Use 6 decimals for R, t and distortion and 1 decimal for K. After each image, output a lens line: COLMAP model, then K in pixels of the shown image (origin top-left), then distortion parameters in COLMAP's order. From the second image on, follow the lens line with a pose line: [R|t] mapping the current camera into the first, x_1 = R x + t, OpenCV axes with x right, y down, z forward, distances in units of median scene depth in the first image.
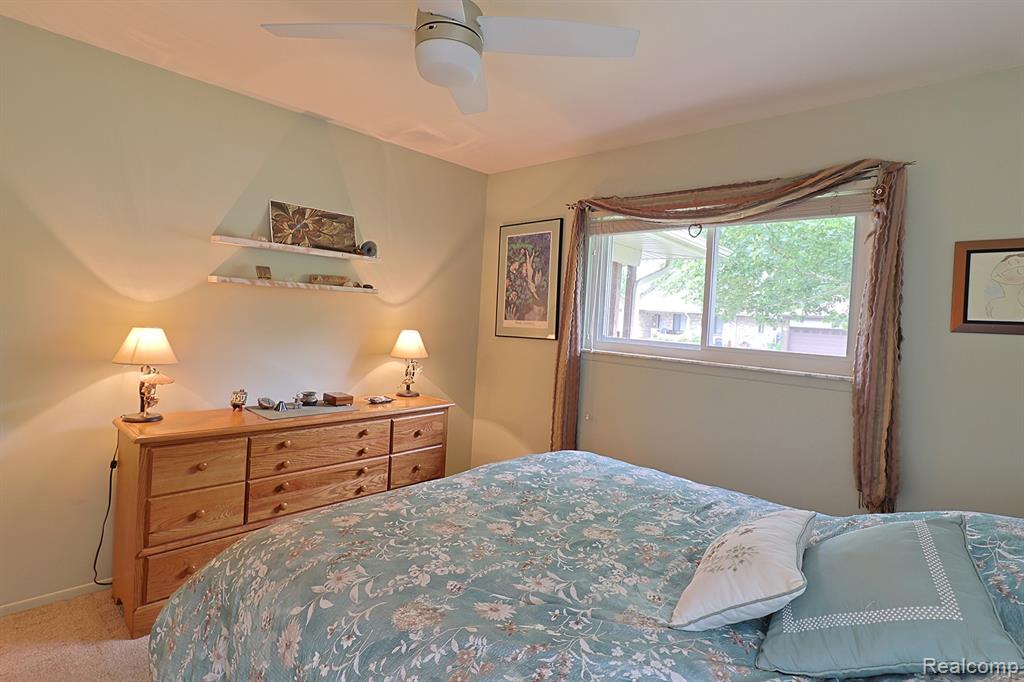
lens RADIAL K [[520.1, 0, 521.1], [0, 520.1, 323.3], [0, 0, 1]] dist [0.005068, -0.002535]
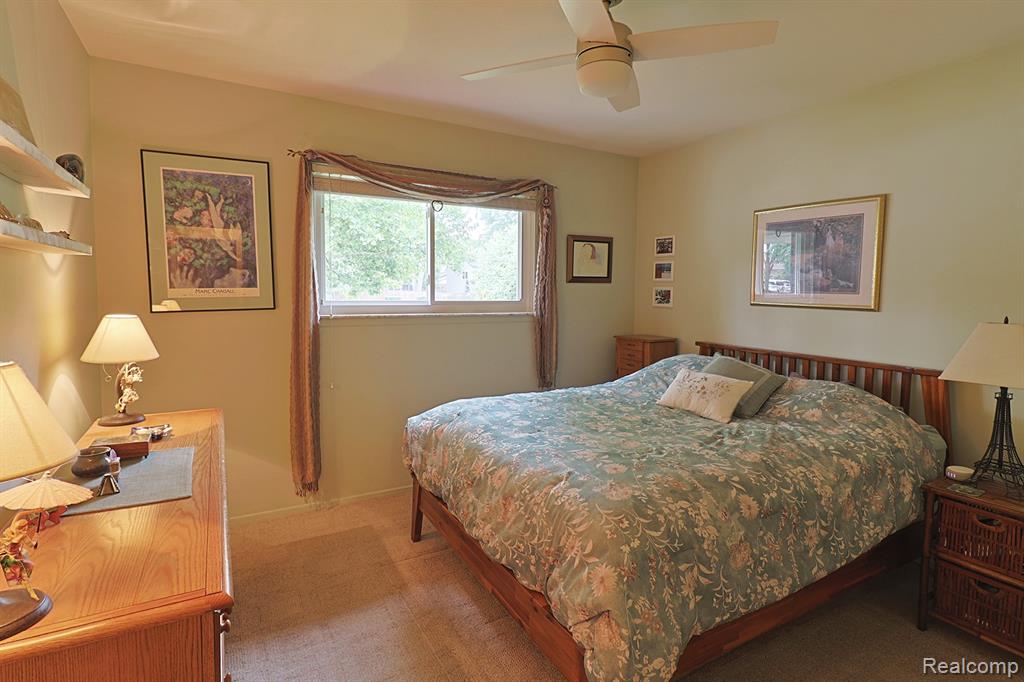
lens RADIAL K [[520.1, 0, 521.1], [0, 520.1, 323.3], [0, 0, 1]] dist [0.005068, -0.002535]
pose [[0.291493, -0.118732, 0.949176, -0.738120], [0.018011, 0.992772, 0.118654, -0.045224], [-0.956403, -0.017491, 0.291525, 0.432925]]
